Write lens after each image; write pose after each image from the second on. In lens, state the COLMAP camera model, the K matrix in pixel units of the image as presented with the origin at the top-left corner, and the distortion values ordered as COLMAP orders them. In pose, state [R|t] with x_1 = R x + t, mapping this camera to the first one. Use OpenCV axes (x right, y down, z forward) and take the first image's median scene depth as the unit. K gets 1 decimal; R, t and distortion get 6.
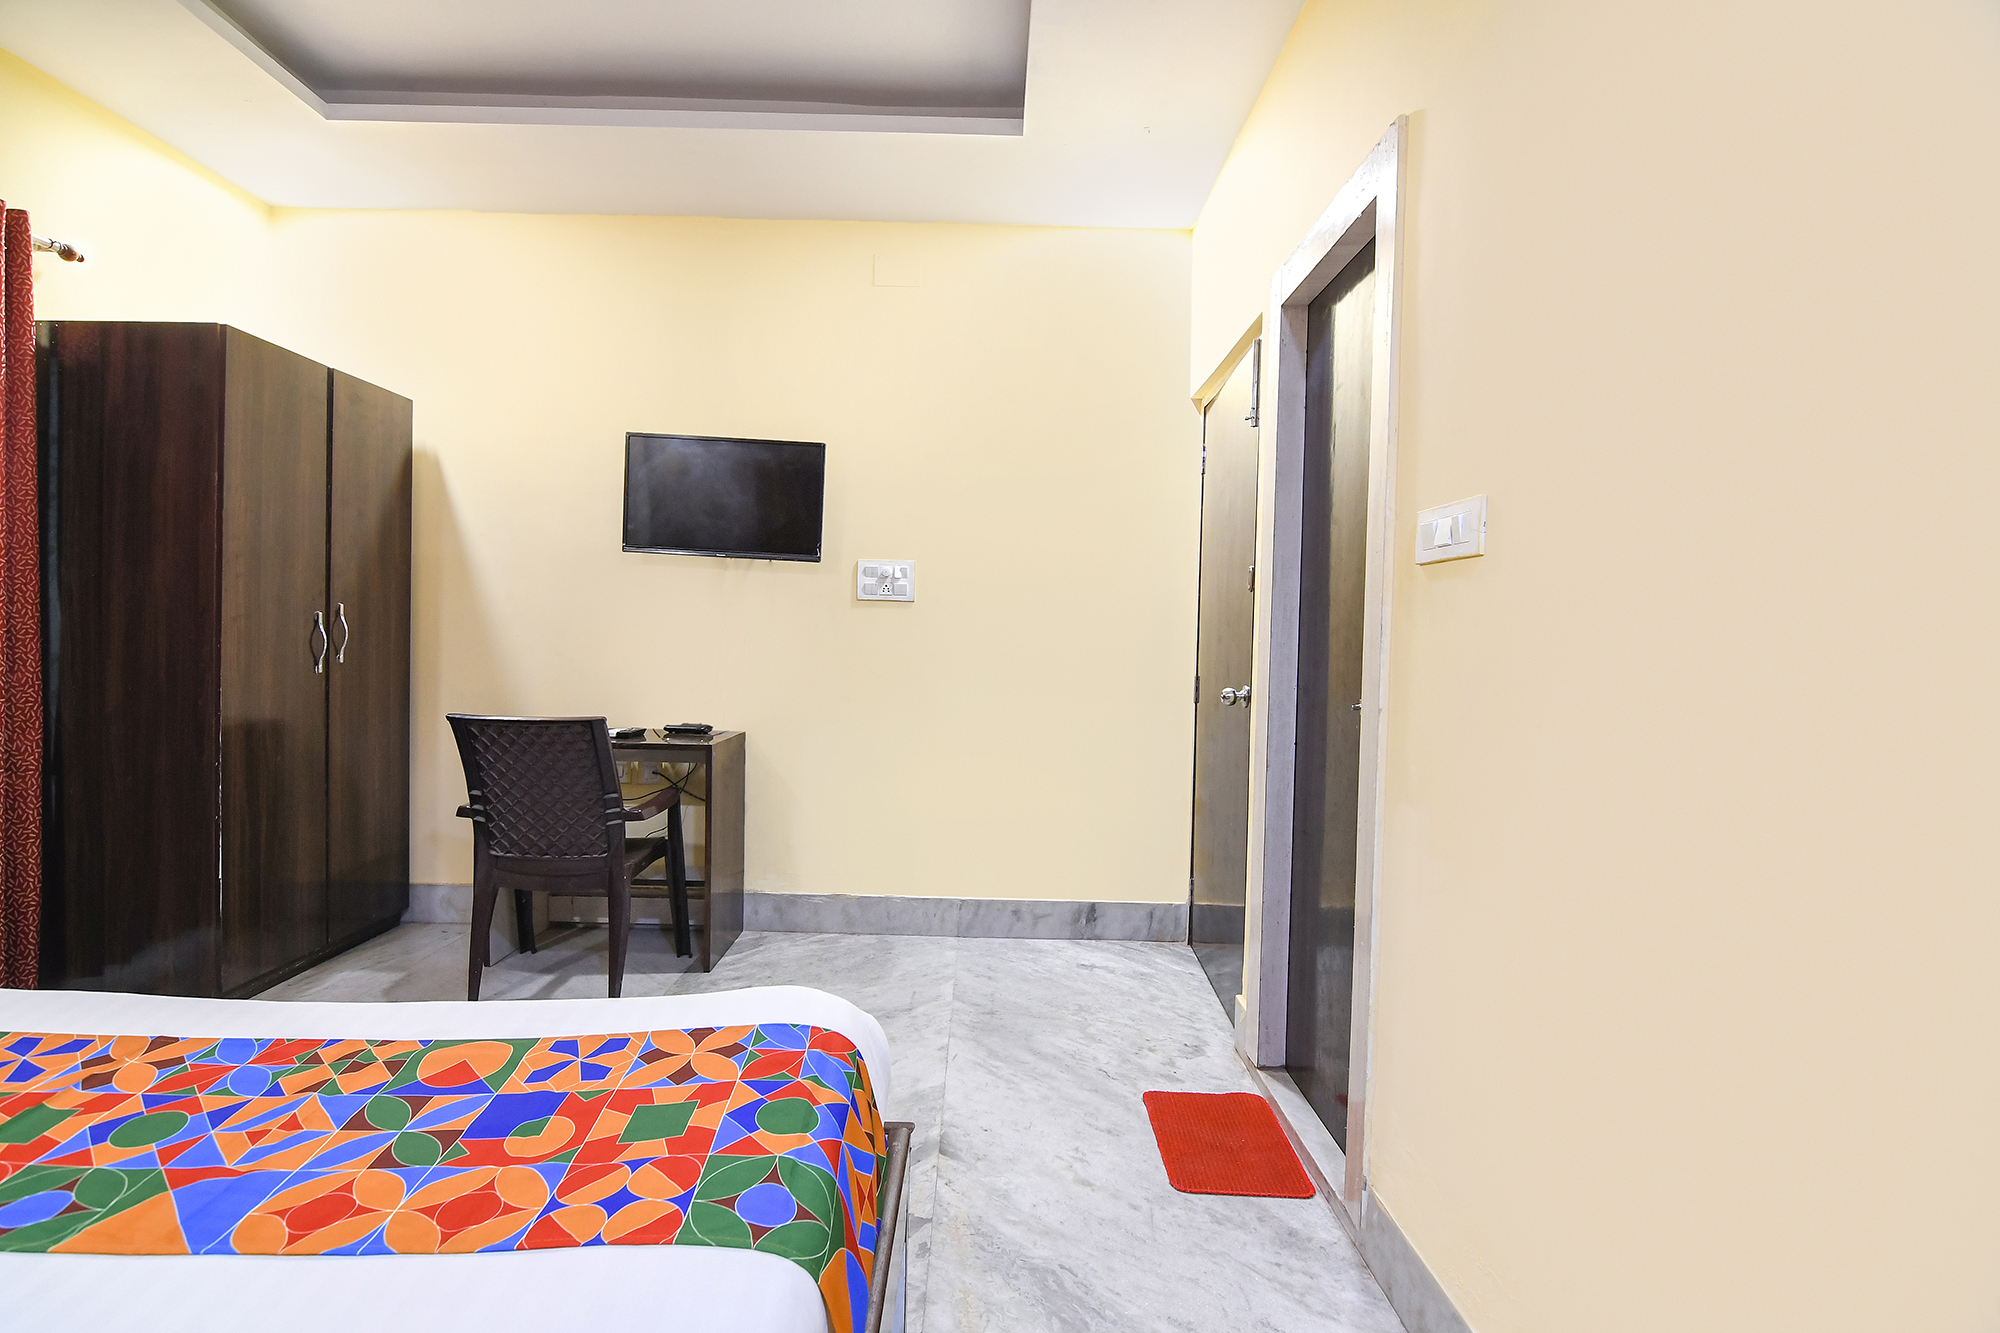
lens RADIAL K [[971.9, 0, 983.2], [0, 971.9, 665.7], [0, 0, 1]] dist [0.000263, -0.017203]
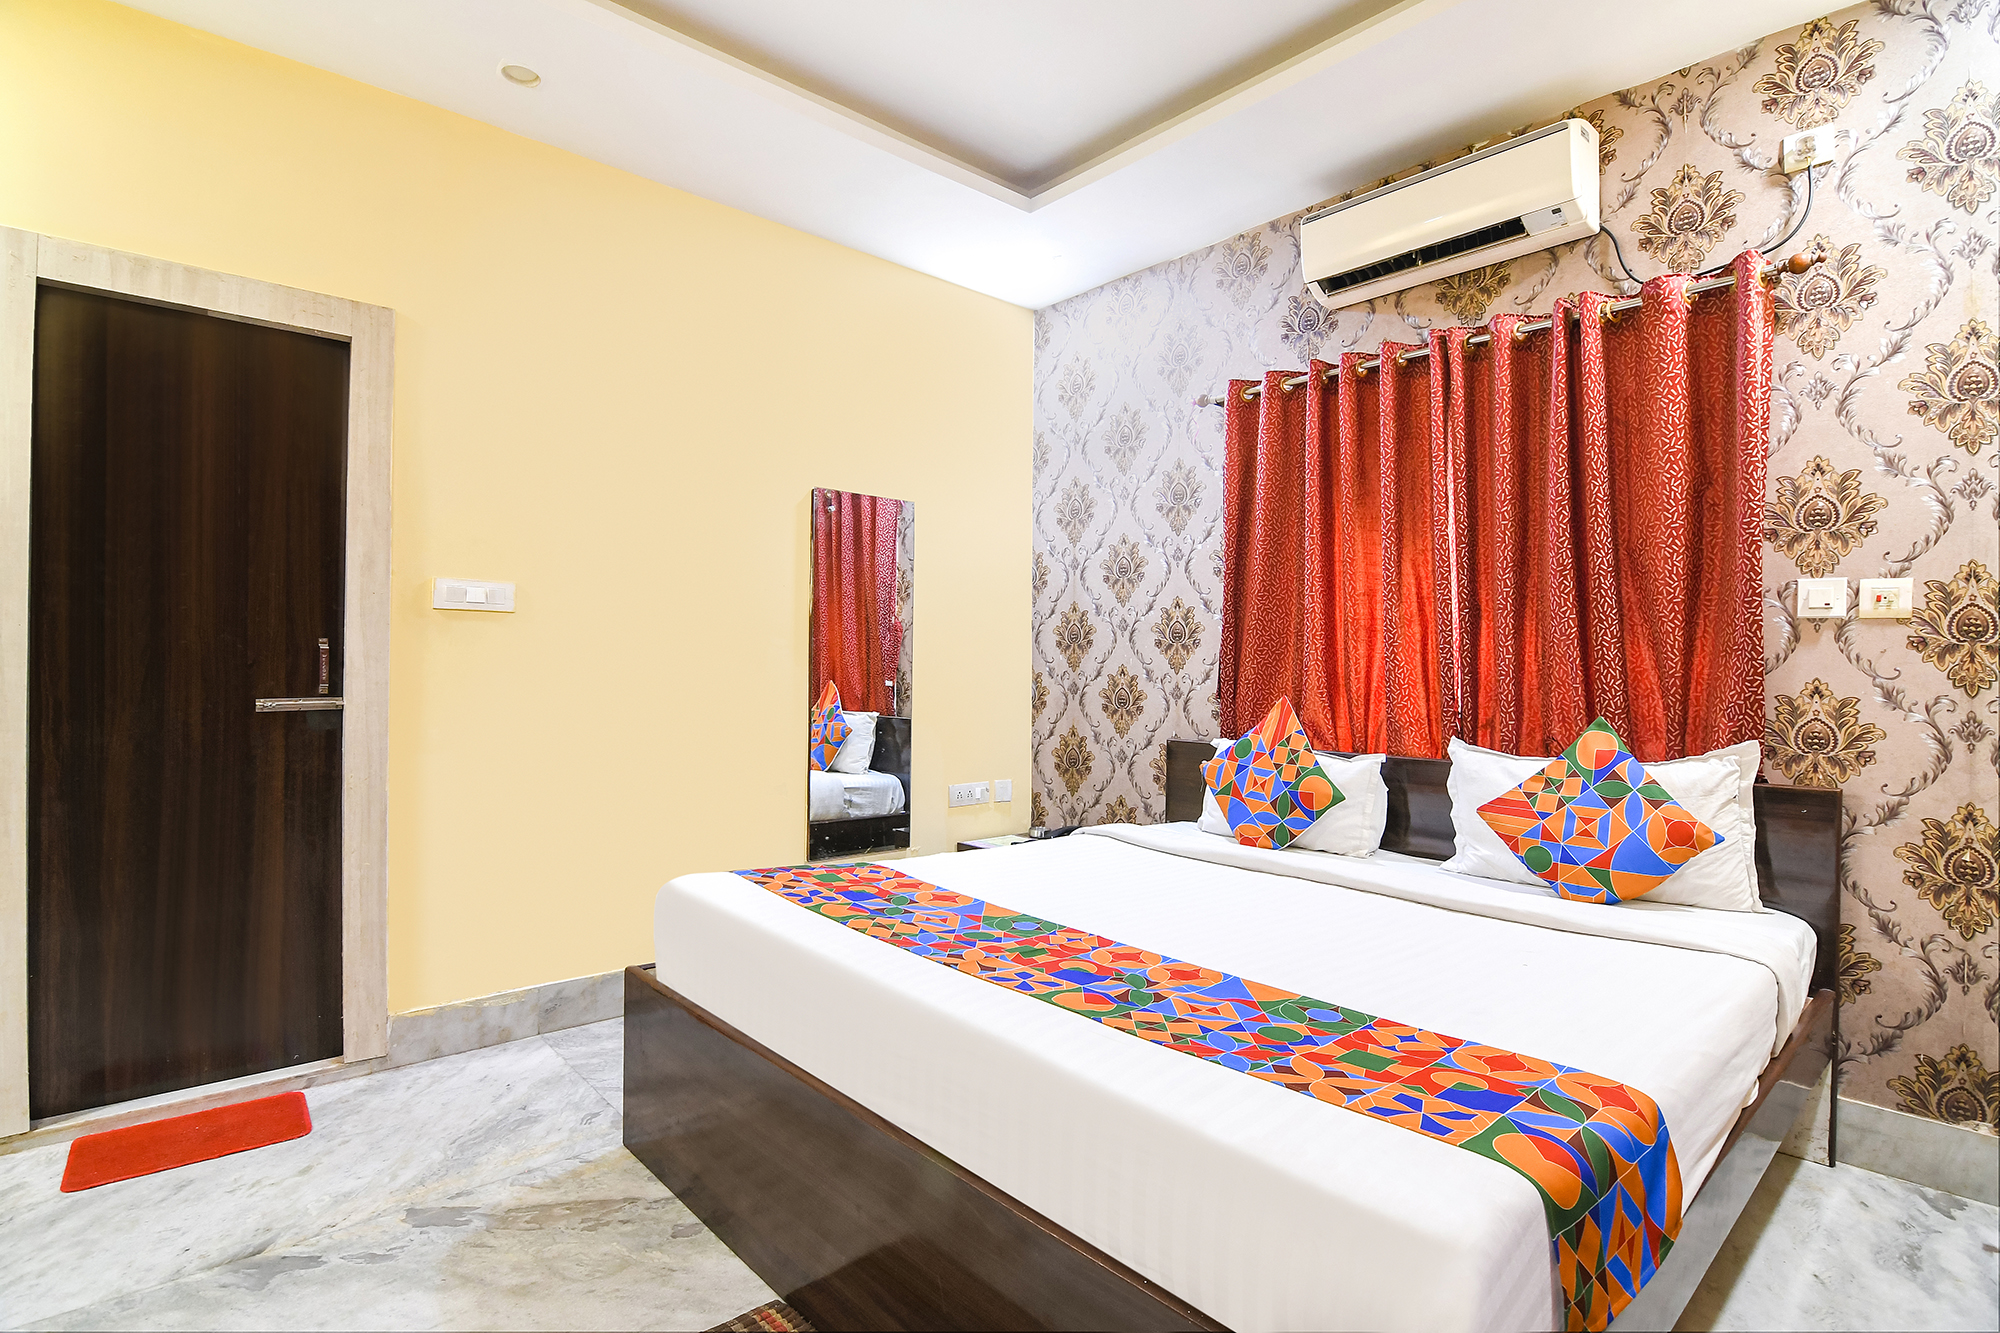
lens RADIAL K [[966.2, 0, 1003.8], [0, 966.2, 663.0], [0, 0, 1]] dist [-0.004318, -0.014129]
pose [[-0.672290, -0.029566, 0.739697, -0.716951], [-0.008642, 0.999447, 0.032094, -0.036975], [-0.740237, 0.015184, -0.672174, 0.696605]]
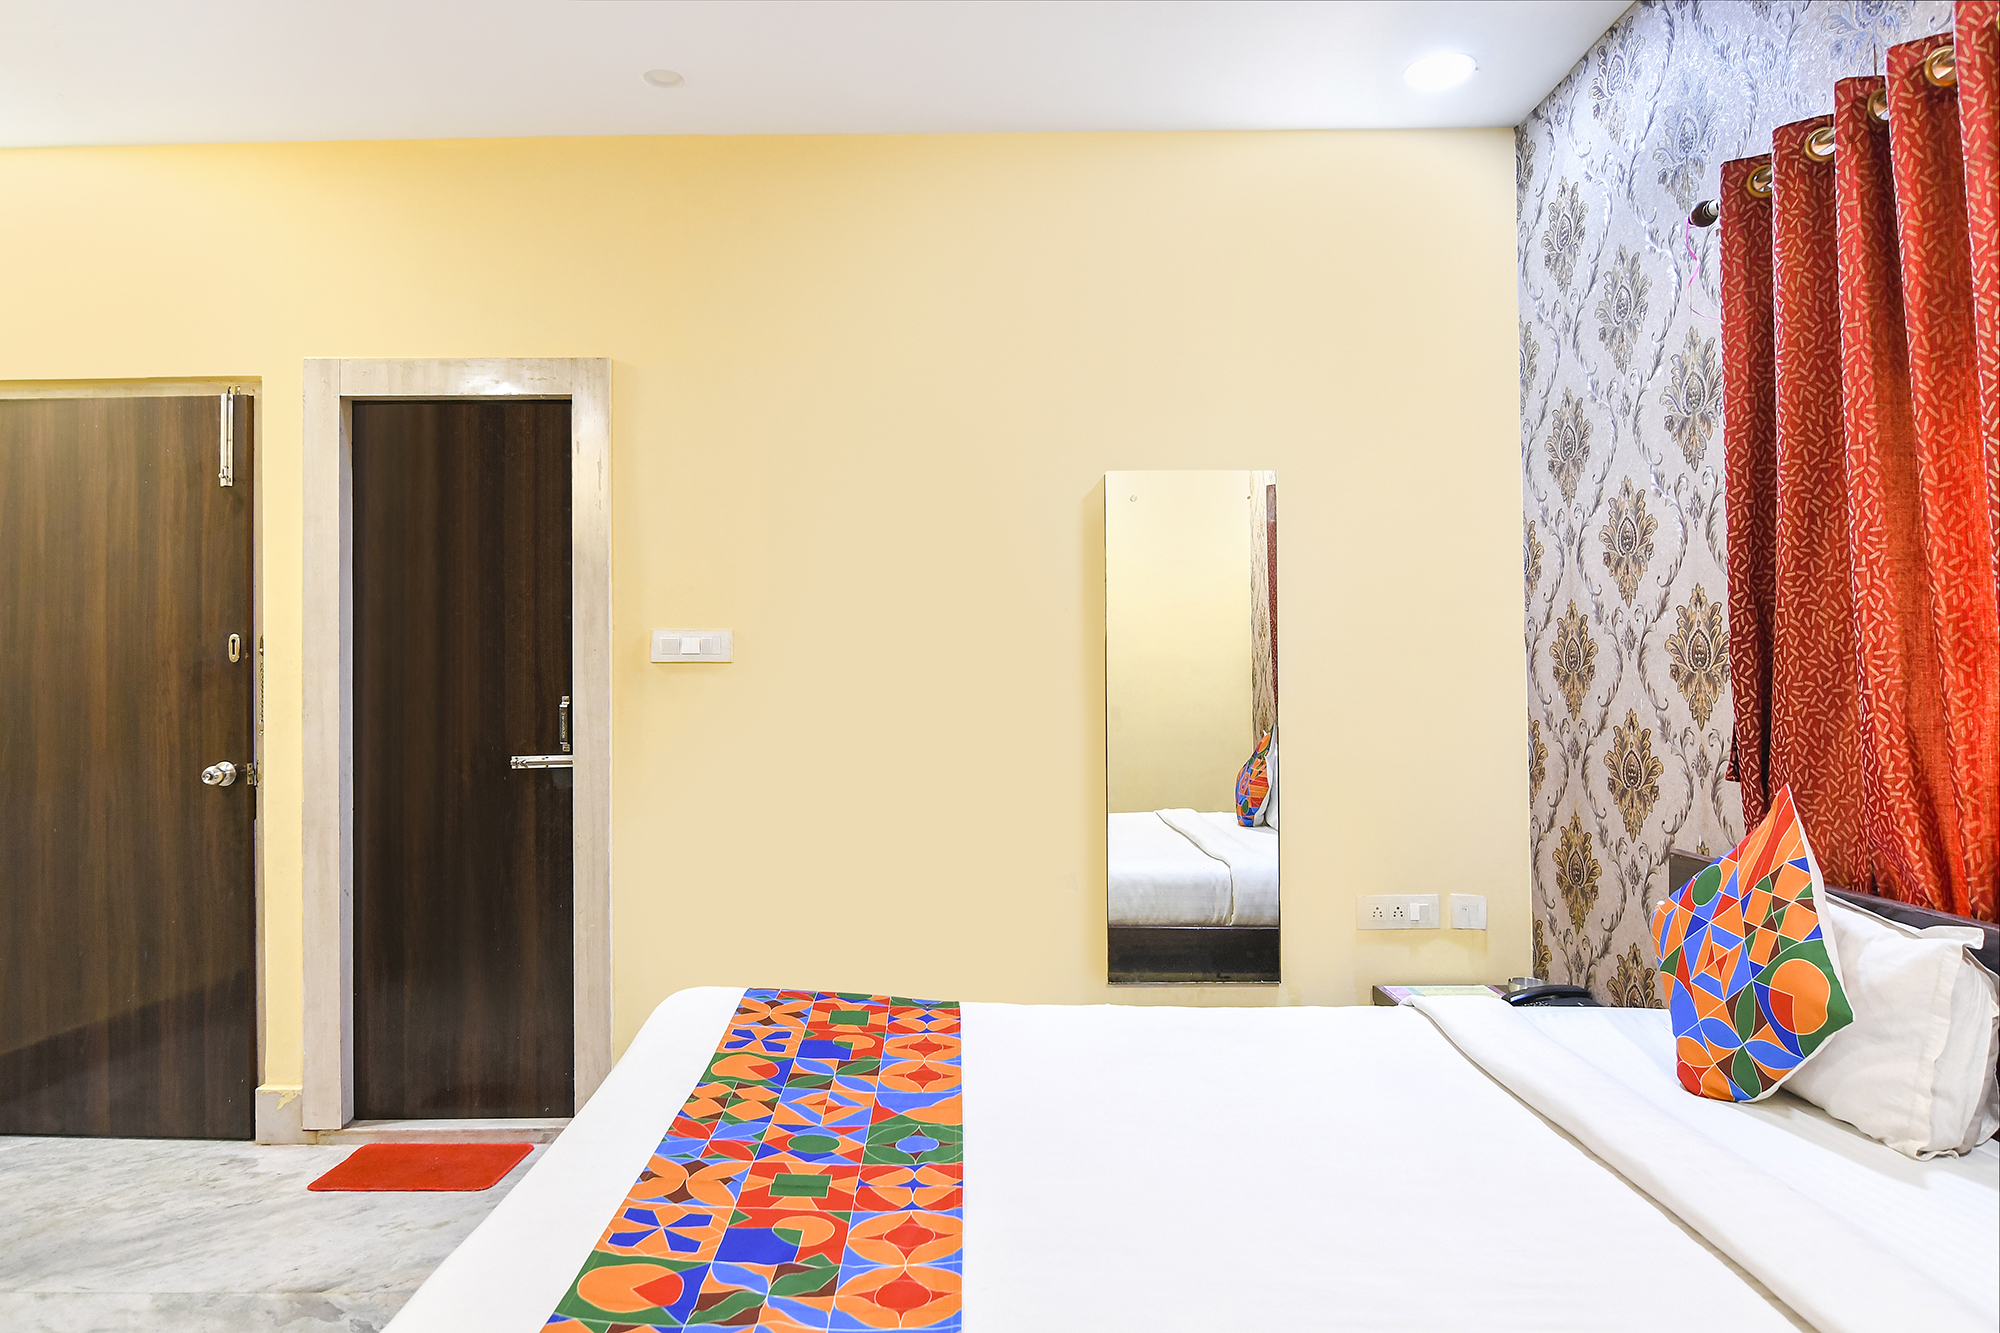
lens RADIAL K [[1240.5, 0, 995.1], [0, 1240.5, 663.1], [0, 0, 1]] dist [-0.000225, -0.019488]
pose [[-0.008845, -0.008649, 0.999923, -0.787040], [0.032419, 0.999434, 0.008932, -0.052227], [-0.999435, 0.032495, -0.008560, 0.232321]]
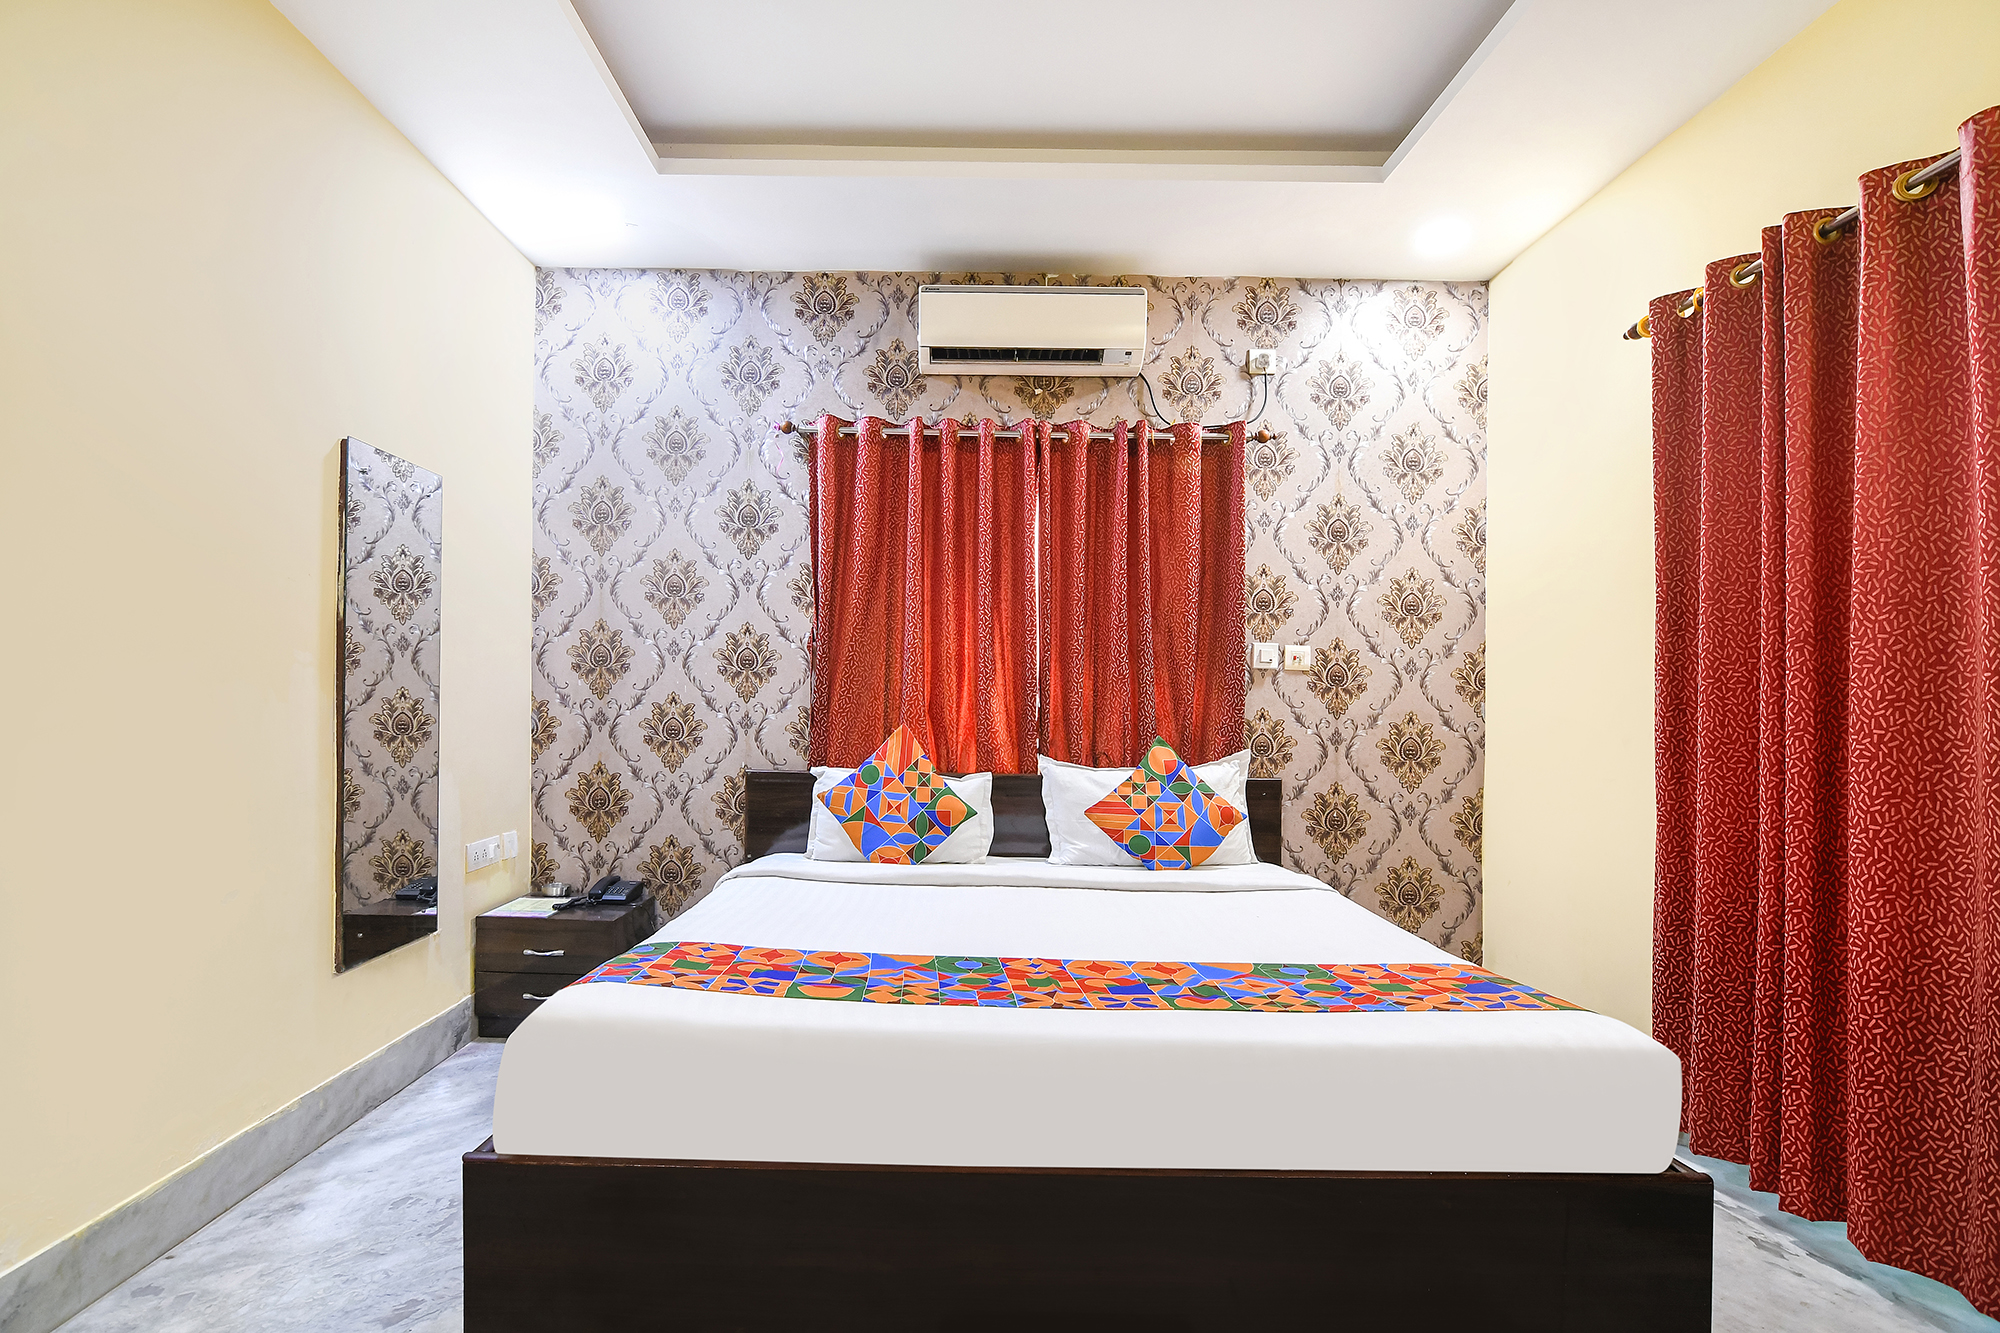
lens RADIAL K [[973.3, 0, 959.4], [0, 973.3, 685.0], [0, 0, 1]] dist [-0.000087, -0.016860]
pose [[-0.999118, -0.041979, -0.000061, -0.254832], [-0.041977, 0.999058, 0.011005, -0.031535], [-0.000401, 0.010997, -0.999939, 0.886458]]
